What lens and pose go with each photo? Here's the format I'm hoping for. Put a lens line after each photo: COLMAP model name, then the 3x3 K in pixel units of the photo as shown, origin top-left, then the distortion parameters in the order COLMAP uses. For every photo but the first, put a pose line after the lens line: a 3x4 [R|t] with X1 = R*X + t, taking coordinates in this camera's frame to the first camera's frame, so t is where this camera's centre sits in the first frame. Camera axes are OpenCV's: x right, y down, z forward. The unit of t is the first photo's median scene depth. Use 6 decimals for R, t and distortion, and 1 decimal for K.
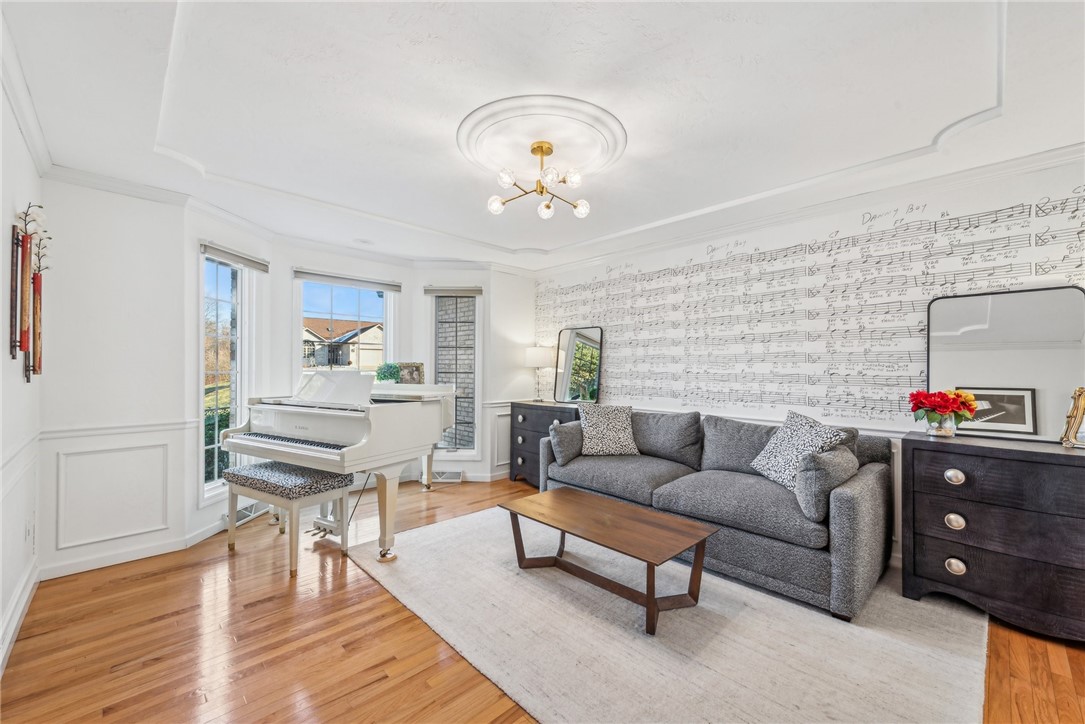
lens RADIAL K [[437.7, 0, 545.1], [0, 437.7, 365.2], [0, 0, 1]] dist [0.012358, -0.002016]
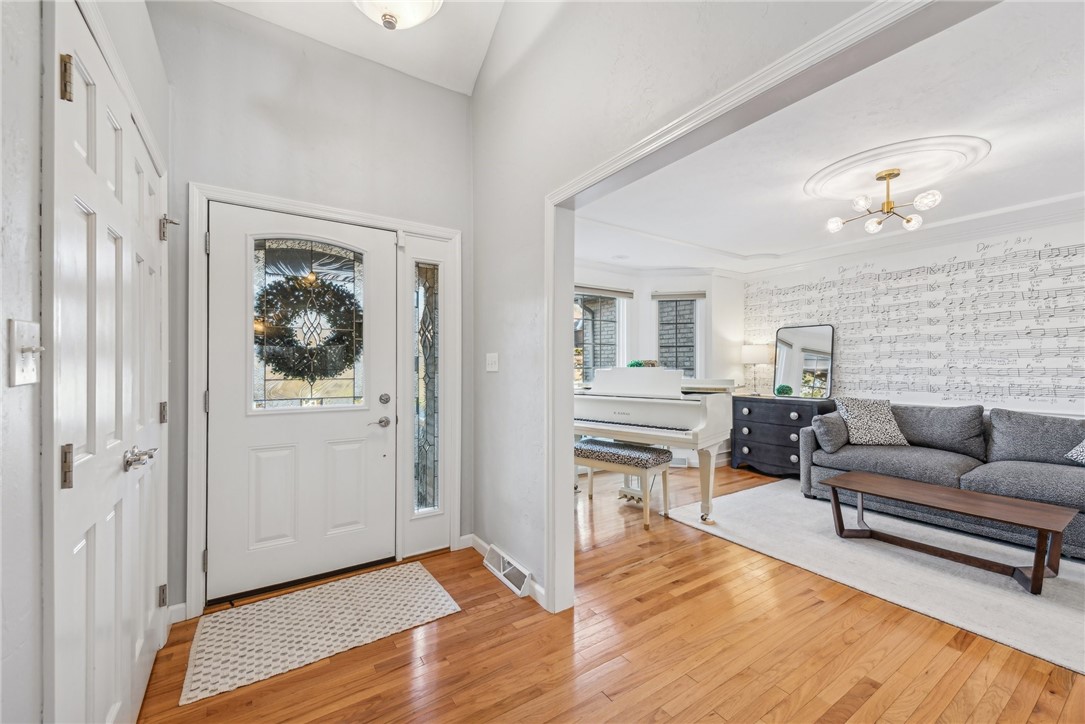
lens RADIAL K [[437.7, 0, 540.8], [0, 437.7, 366.4], [0, 0, 1]] dist [0.012358, -0.002016]
pose [[0.982513, -0.006040, -0.186096, -0.458830], [0.007721, 0.999936, 0.008311, -0.002487], [0.186034, -0.009602, 0.982496, -0.211990]]
